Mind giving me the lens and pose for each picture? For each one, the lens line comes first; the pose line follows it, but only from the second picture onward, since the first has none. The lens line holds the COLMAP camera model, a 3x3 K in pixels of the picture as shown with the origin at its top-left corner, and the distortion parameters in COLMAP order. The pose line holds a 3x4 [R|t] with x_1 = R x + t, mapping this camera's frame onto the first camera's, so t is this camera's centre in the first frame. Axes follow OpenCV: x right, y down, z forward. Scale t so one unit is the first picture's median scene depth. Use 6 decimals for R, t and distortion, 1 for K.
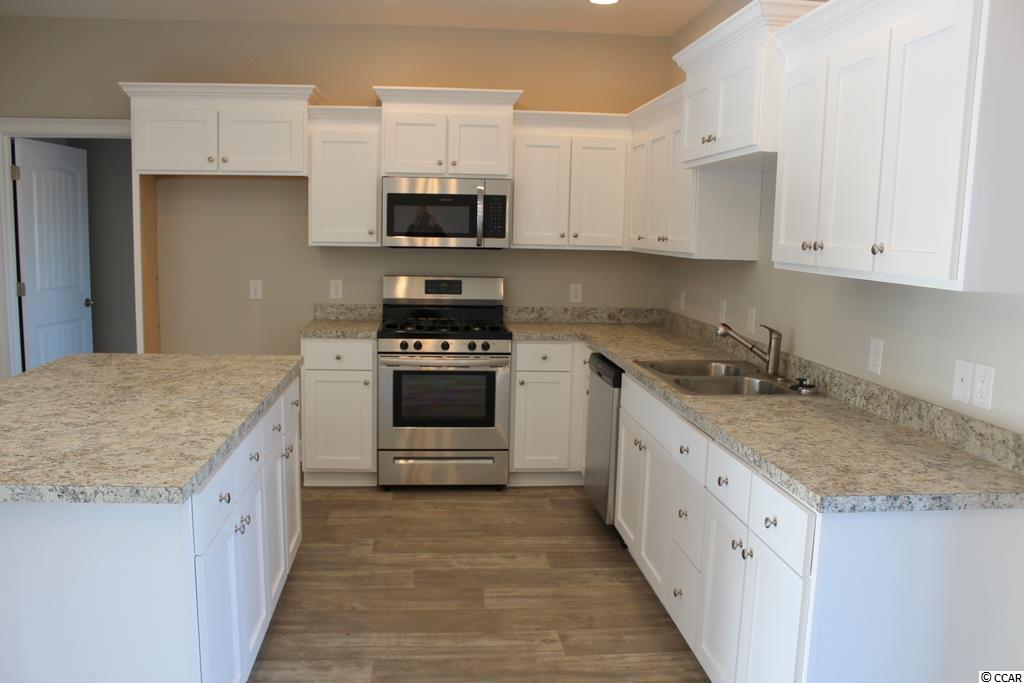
lens RADIAL K [[833.1, 0, 509.7], [0, 833.1, 341.9], [0, 0, 1]] dist [-0.082823, 0.004777]
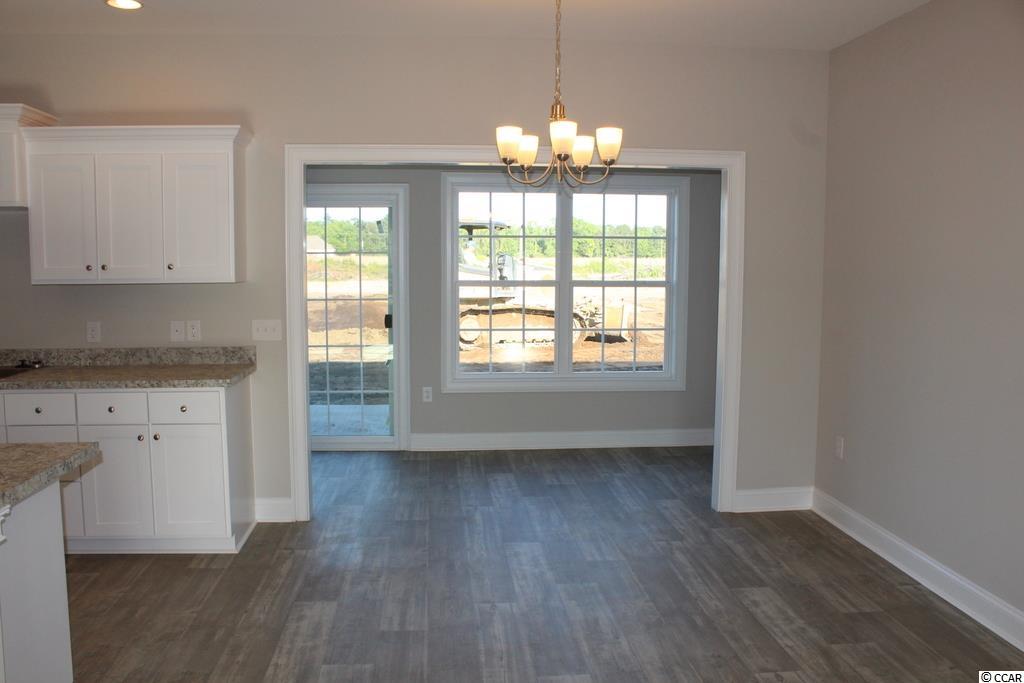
lens RADIAL K [[833.1, 0, 510.7], [0, 833.1, 347.1], [0, 0, 1]] dist [-0.082823, 0.004777]
pose [[0.032843, -0.129087, 0.991089, -1.268205], [0.135281, 0.983073, 0.123560, -0.045797], [-0.990263, 0.130018, 0.049751, 0.095515]]
